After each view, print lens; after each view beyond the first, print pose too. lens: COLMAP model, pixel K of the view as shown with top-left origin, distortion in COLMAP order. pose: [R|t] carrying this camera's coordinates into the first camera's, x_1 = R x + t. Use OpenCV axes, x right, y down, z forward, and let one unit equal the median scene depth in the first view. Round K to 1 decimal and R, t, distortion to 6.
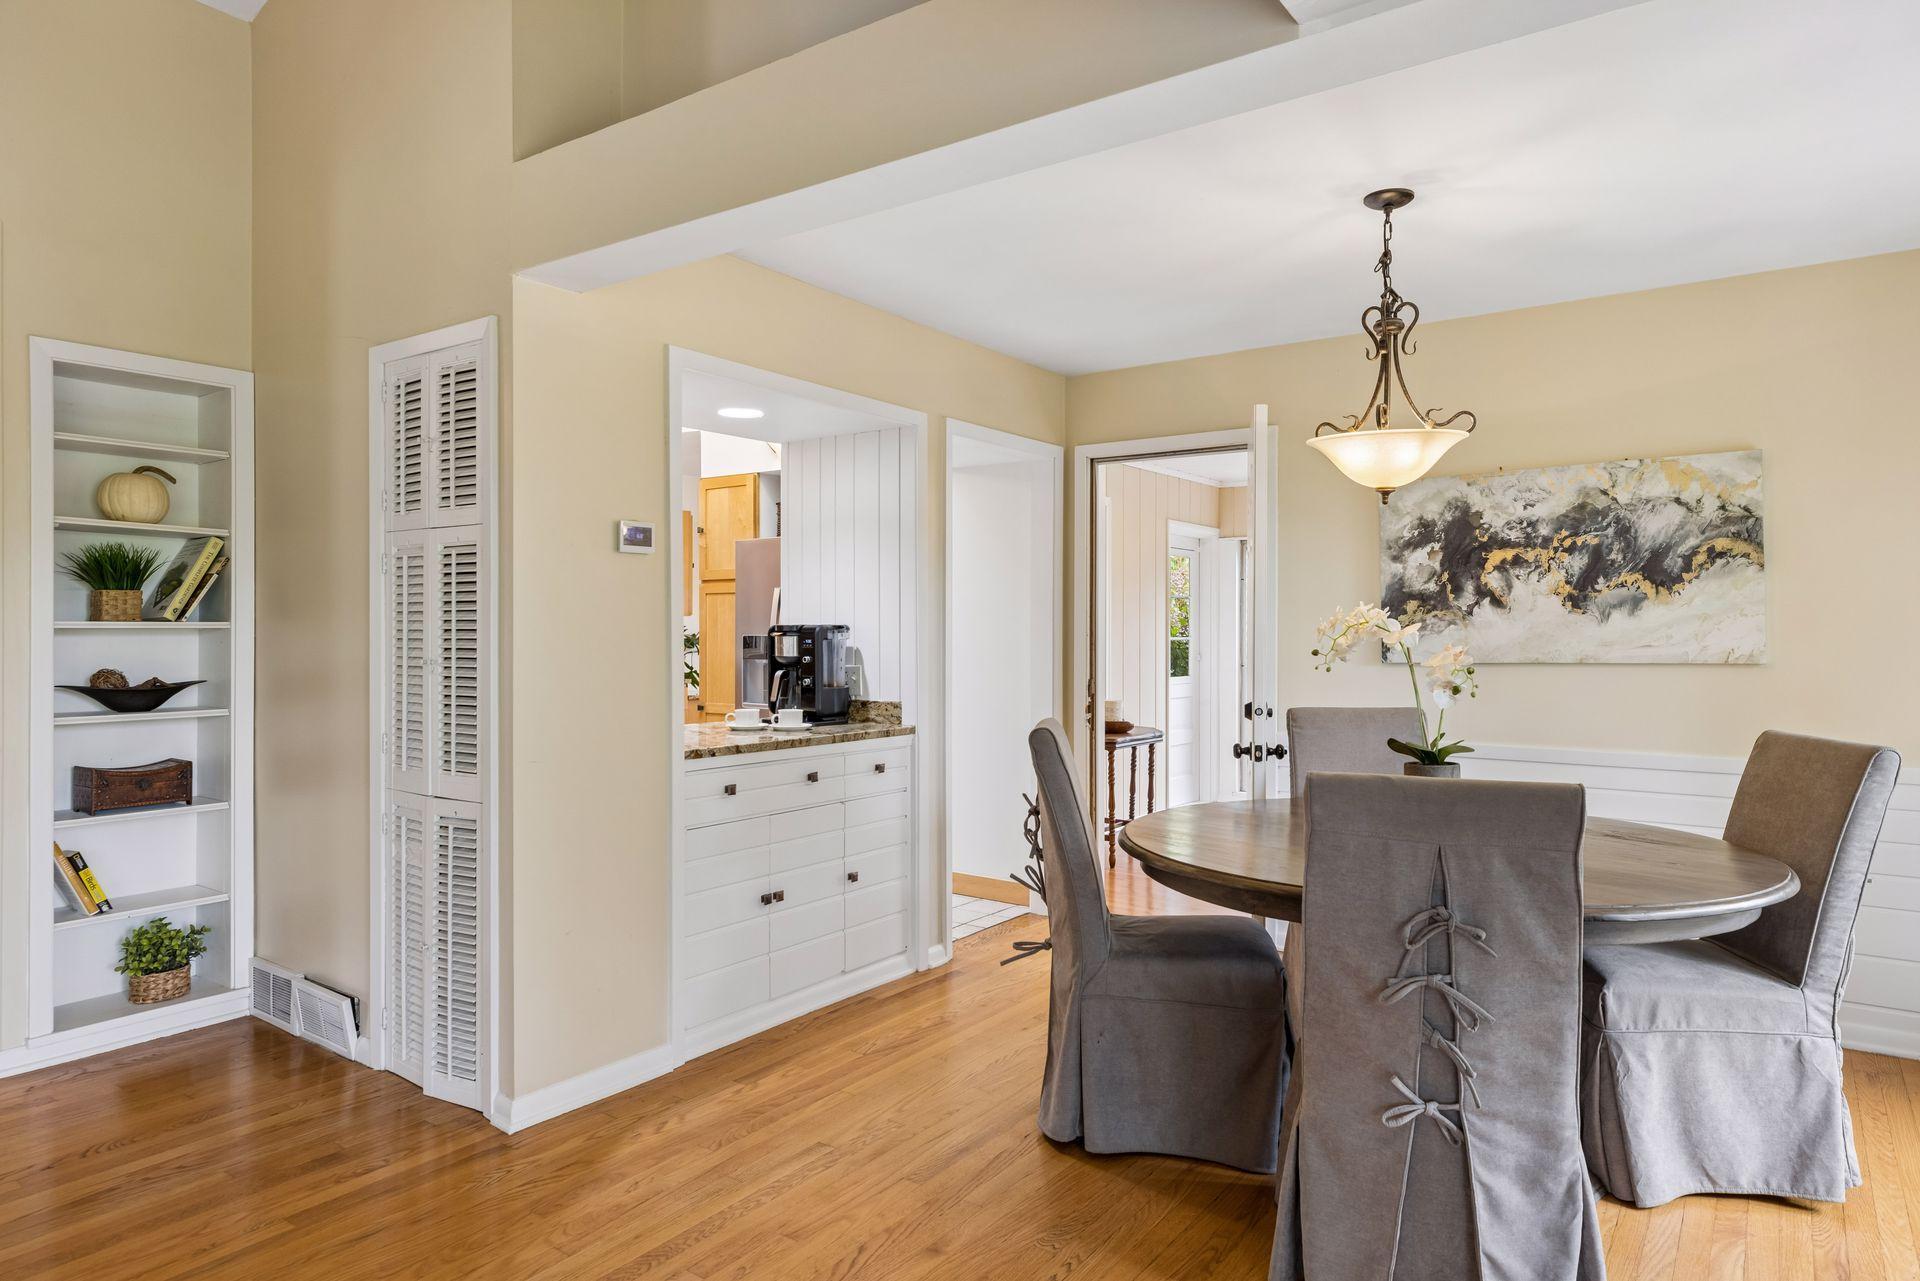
lens RADIAL K [[1103.1, 0, 908.9], [0, 1103.1, 642.0], [0, 0, 1]] dist [0.006916, 0.000827]
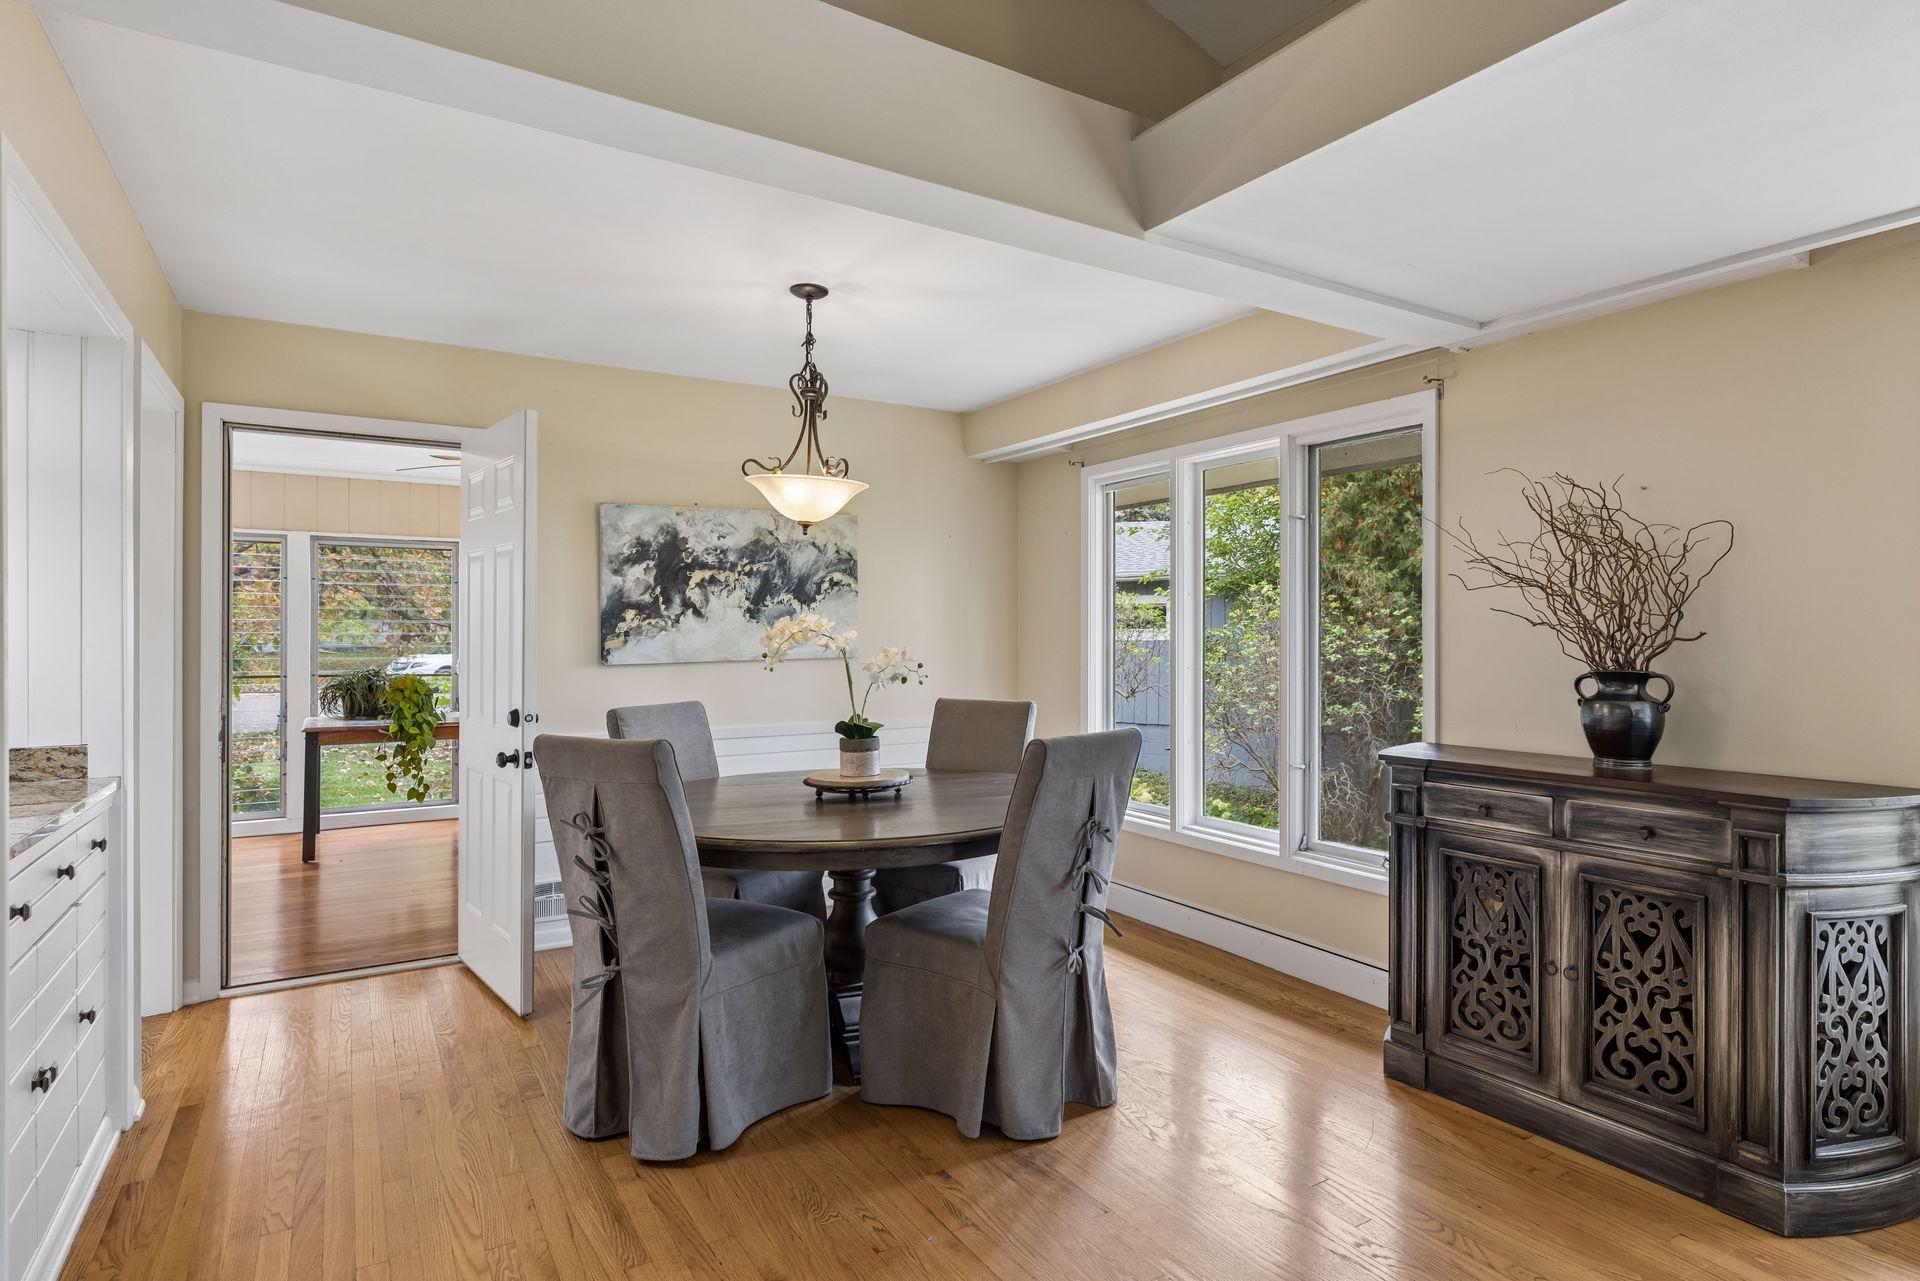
lens RADIAL K [[1043.3, 0, 980.2], [0, 1043.3, 637.1], [0, 0, 1]] dist [-0.004375, 0.001577]
pose [[0.372401, -0.004478, 0.928061, -0.437899], [0.011837, 0.999930, 0.000075, -0.005513], [-0.927996, 0.010958, 0.372428, 0.285429]]
